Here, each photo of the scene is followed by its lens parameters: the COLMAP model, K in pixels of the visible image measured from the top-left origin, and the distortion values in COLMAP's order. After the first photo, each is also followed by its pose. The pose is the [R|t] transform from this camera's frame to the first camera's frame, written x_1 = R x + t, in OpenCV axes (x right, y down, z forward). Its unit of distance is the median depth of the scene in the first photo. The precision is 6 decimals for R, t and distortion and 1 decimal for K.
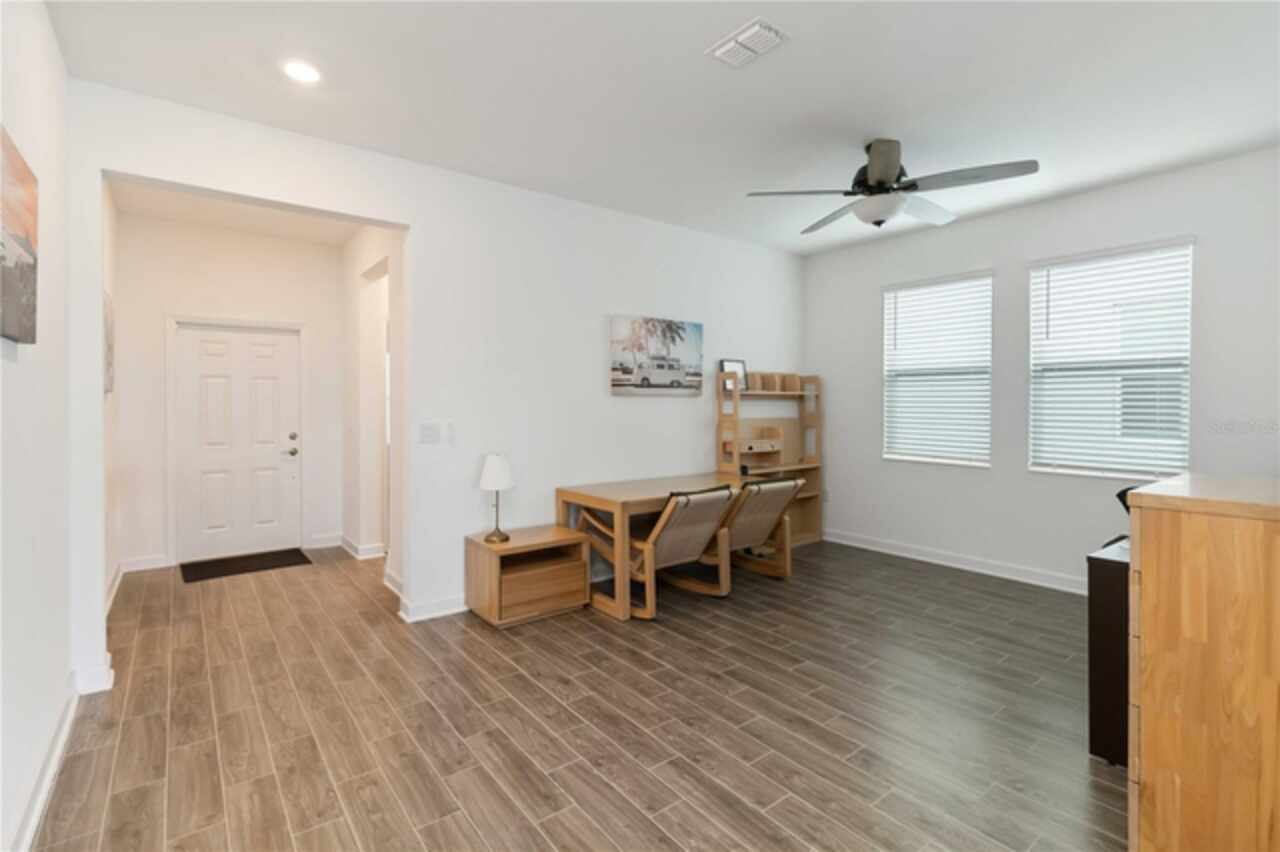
lens RADIAL K [[584.3, 0, 639.7], [0, 584.3, 405.0], [0, 0, 1]] dist [-0.001052, -0.000013]
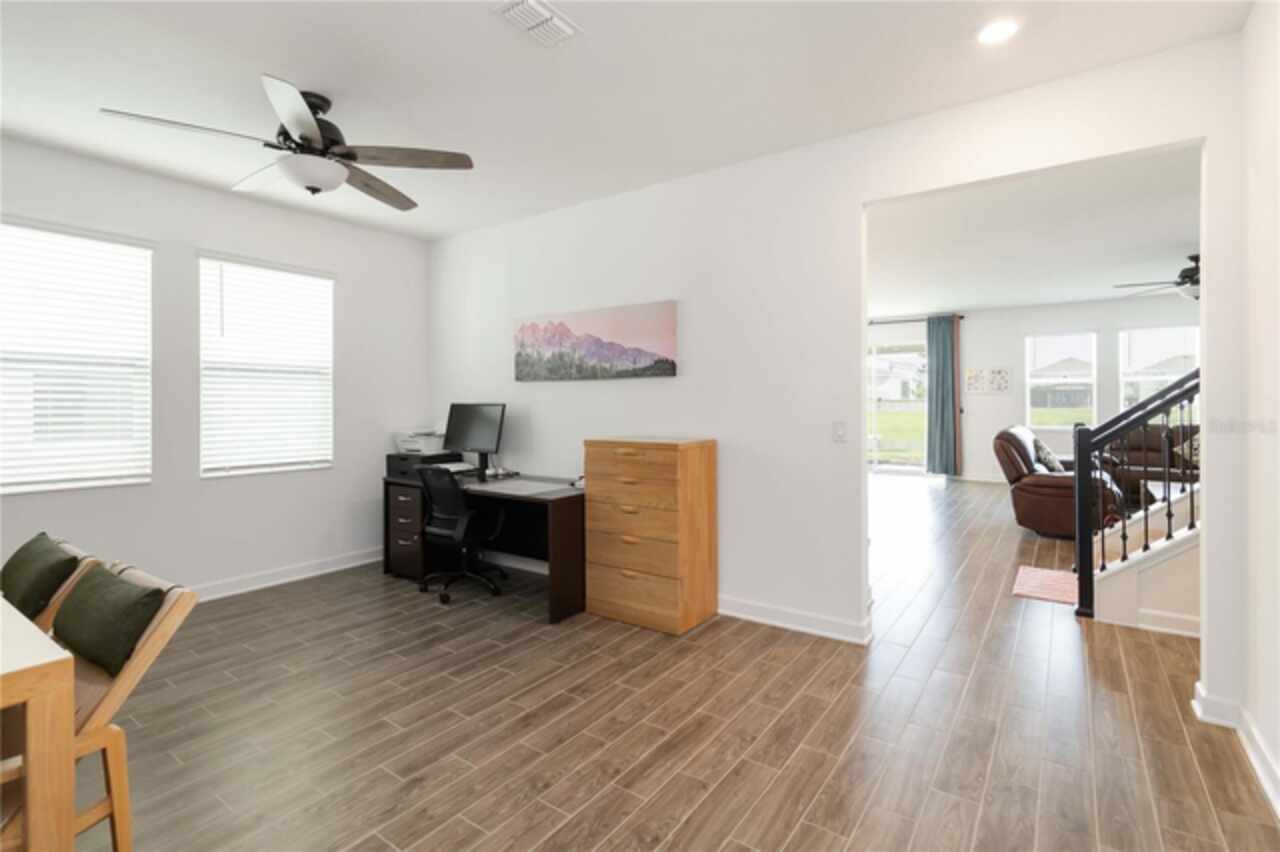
lens RADIAL K [[597.0, 0, 641.8], [0, 597.0, 403.2], [0, 0, 1]] dist [0.026587, 0.000034]
pose [[-0.281642, 0.003116, 0.959515, -0.548172], [-0.000135, 0.999995, -0.003287, -0.000955], [-0.959520, -0.001055, -0.281640, 0.775047]]
